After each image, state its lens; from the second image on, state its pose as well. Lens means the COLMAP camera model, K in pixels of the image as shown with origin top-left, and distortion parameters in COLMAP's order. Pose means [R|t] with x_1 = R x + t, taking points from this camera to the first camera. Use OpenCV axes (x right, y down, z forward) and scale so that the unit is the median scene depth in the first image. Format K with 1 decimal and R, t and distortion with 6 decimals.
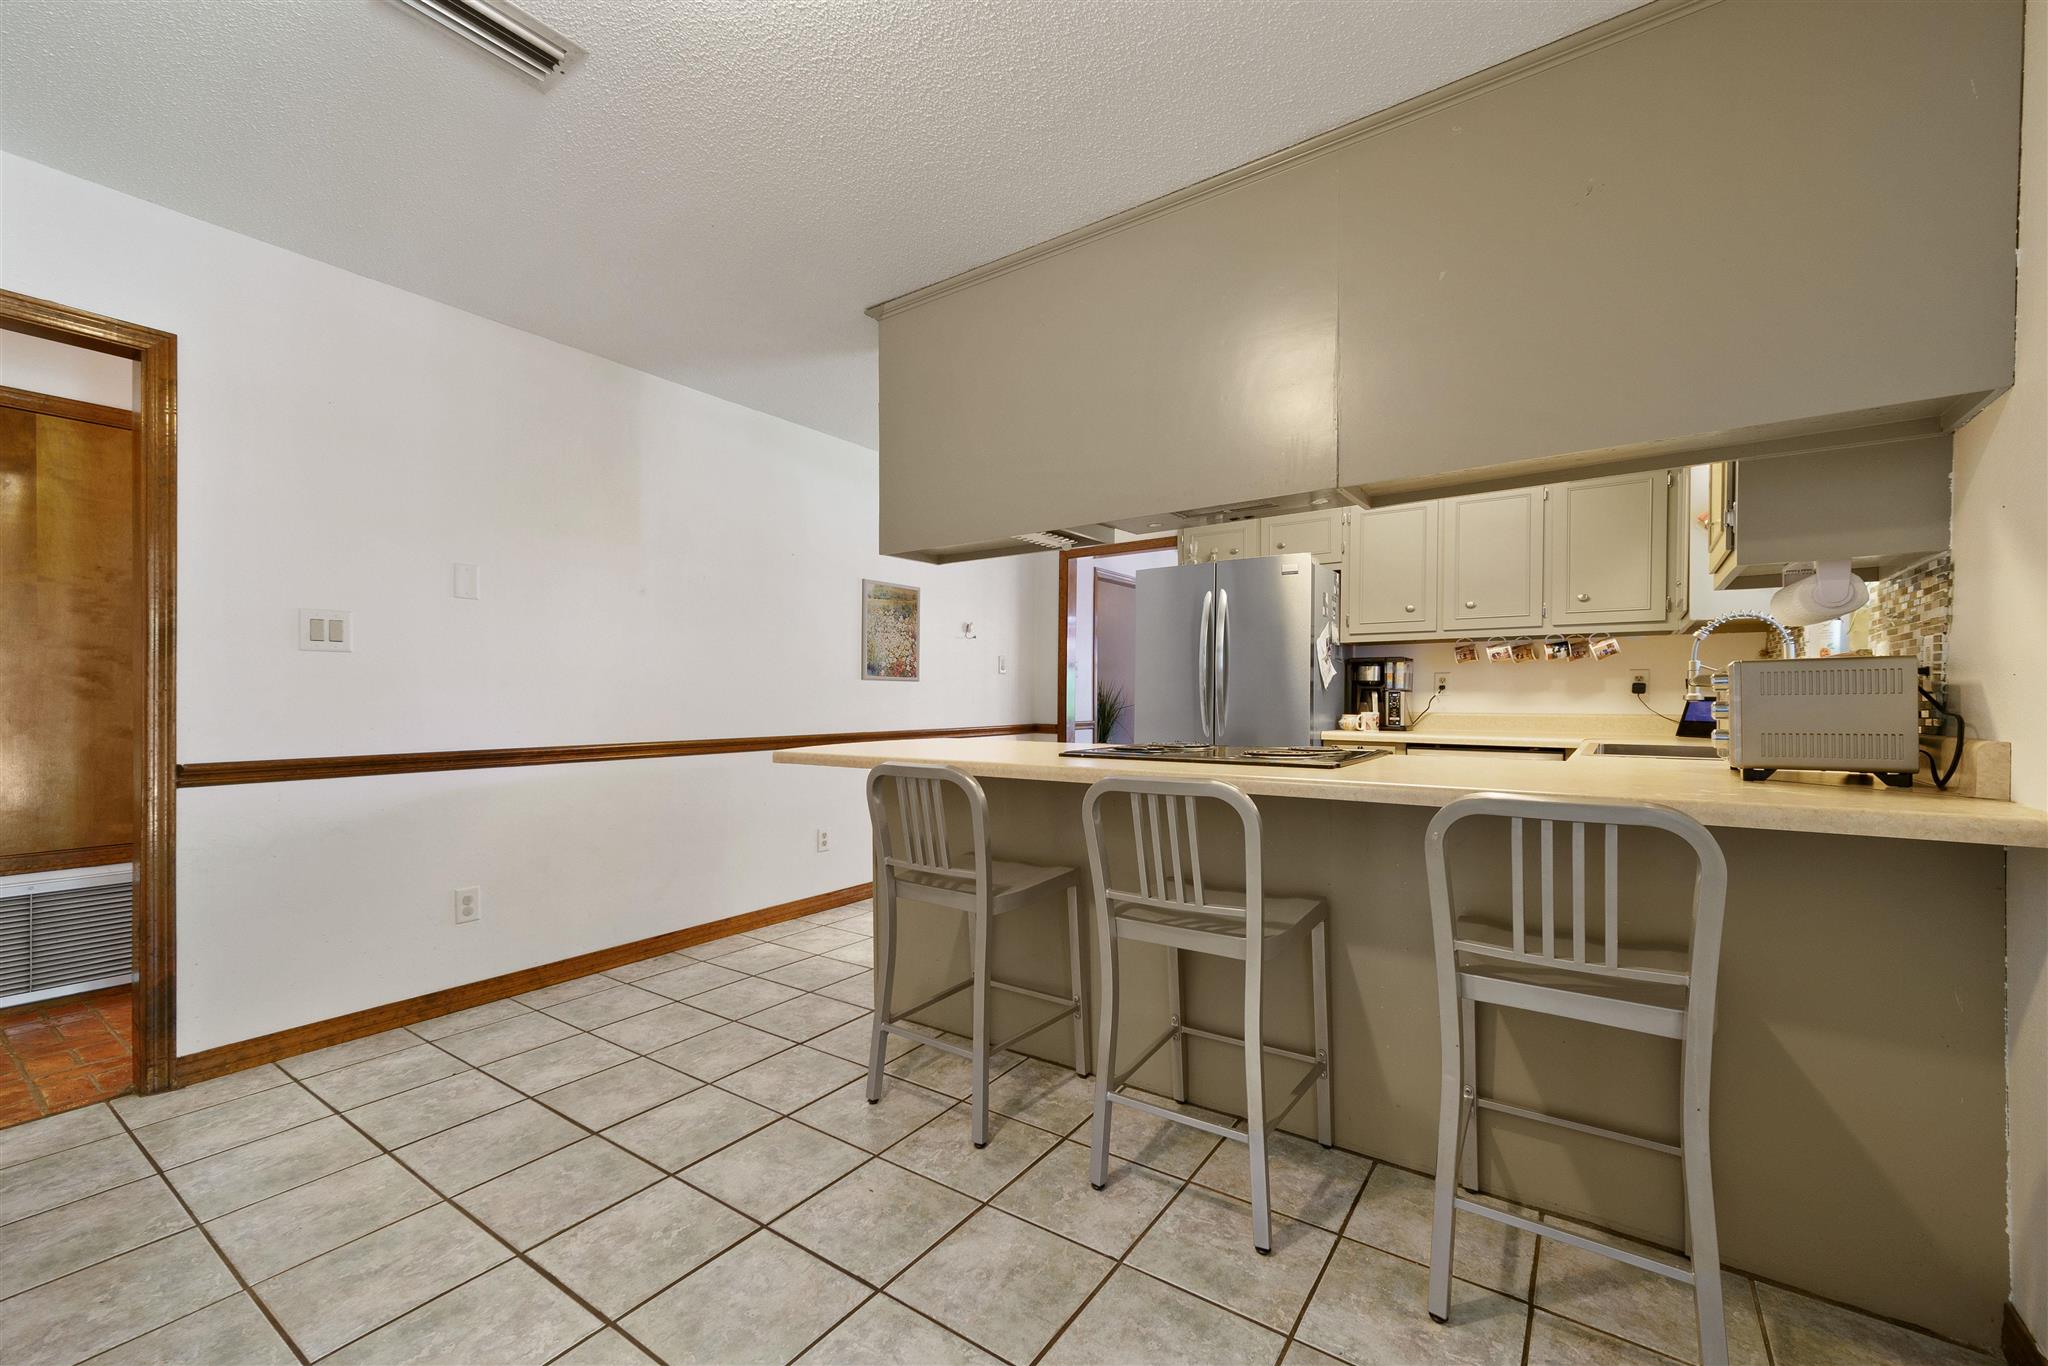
lens RADIAL K [[831.3, 0, 1020.6], [0, 831.3, 691.7], [0, 0, 1]] dist [0.029993, 0.000158]
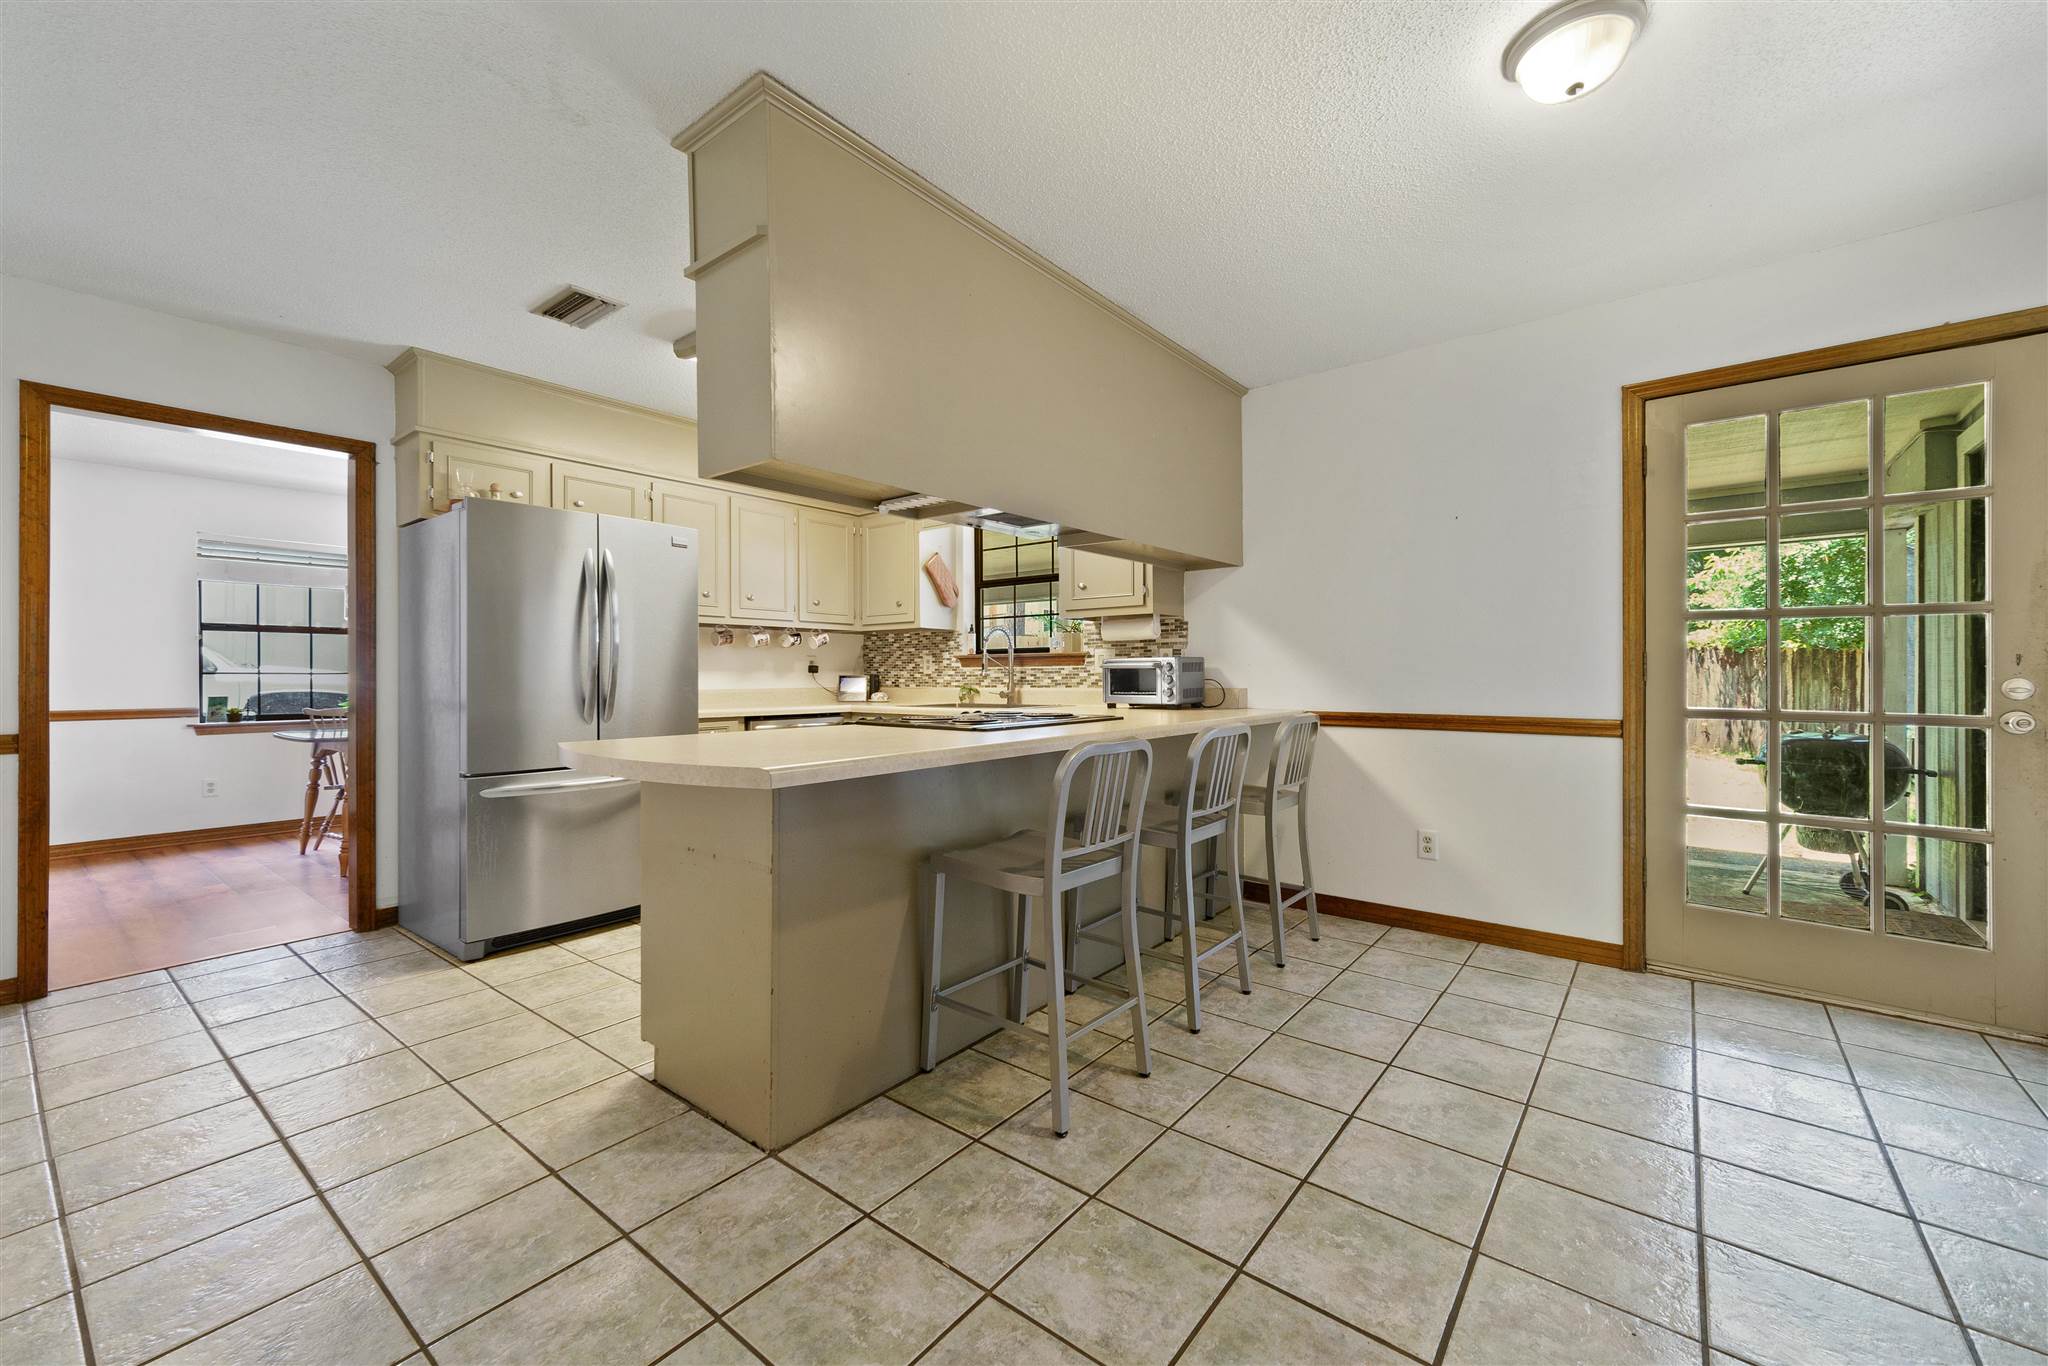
lens RADIAL K [[831.3, 0, 977.5], [0, 831.3, 676.1], [0, 0, 1]] dist [0.029993, 0.000158]
pose [[0.078618, -0.002732, 0.996901, -1.109506], [-0.004564, 0.999985, 0.003101, 0.003472], [-0.996894, -0.004794, 0.078604, 1.065361]]
